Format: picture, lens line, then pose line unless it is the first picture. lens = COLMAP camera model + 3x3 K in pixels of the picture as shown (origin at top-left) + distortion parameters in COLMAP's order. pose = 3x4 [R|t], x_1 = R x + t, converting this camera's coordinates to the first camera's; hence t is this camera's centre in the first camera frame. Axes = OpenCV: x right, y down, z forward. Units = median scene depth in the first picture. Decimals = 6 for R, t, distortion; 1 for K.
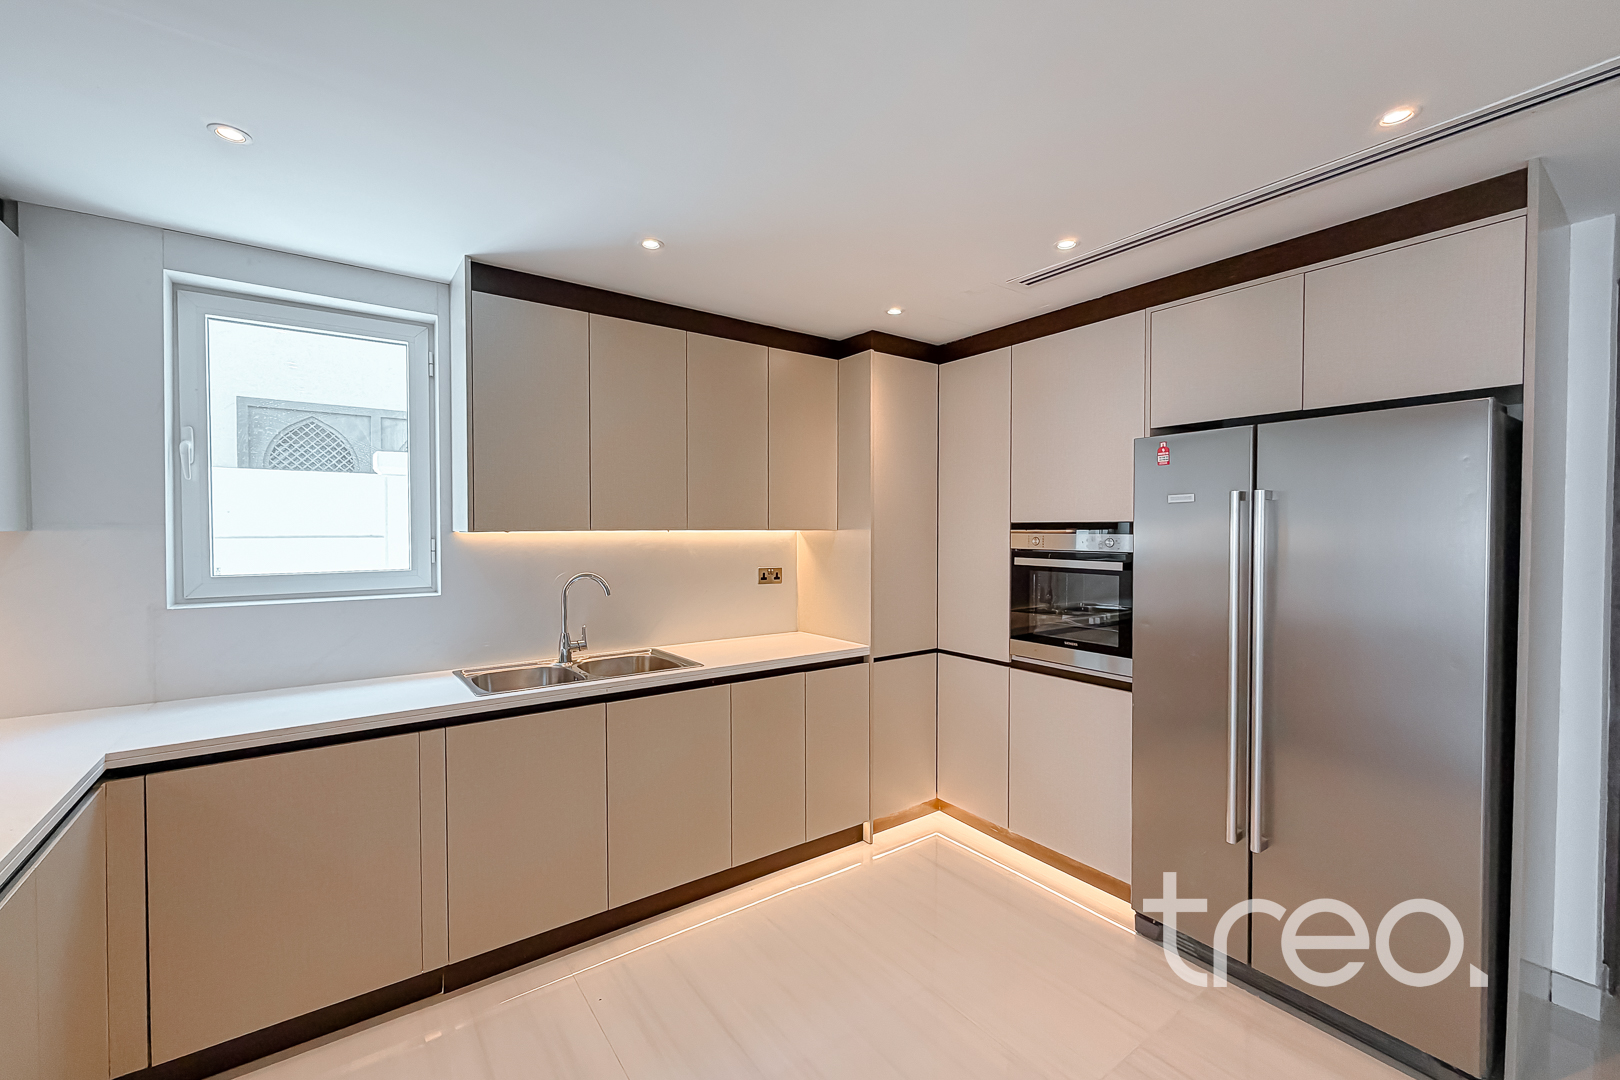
lens RADIAL K [[657.7, 0, 794.2], [0, 657.7, 541.0], [0, 0, 1]] dist [-0.002566, 0.000163]
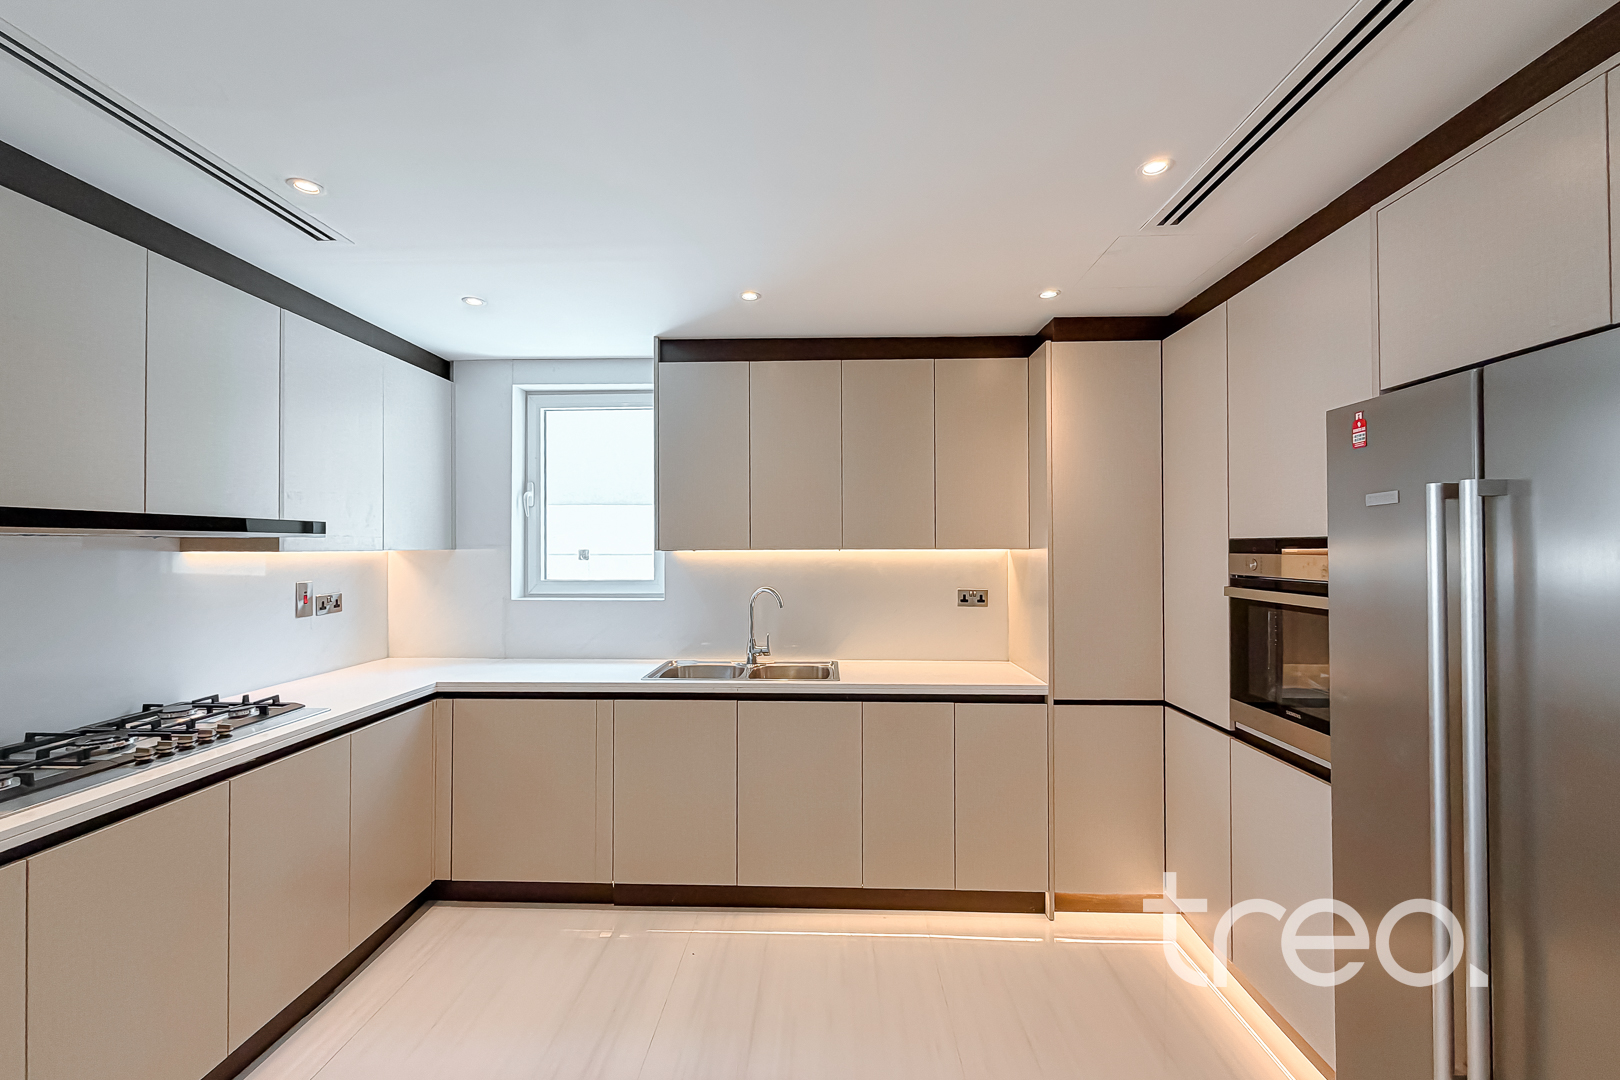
lens RADIAL K [[657.7, 0, 796.9], [0, 657.7, 540.5], [0, 0, 1]] dist [-0.002566, 0.000163]
pose [[0.790893, -0.008141, -0.611901, 0.411856], [-0.010080, 0.999603, -0.026329, -0.002178], [0.611872, 0.026992, 0.790496, 0.128641]]
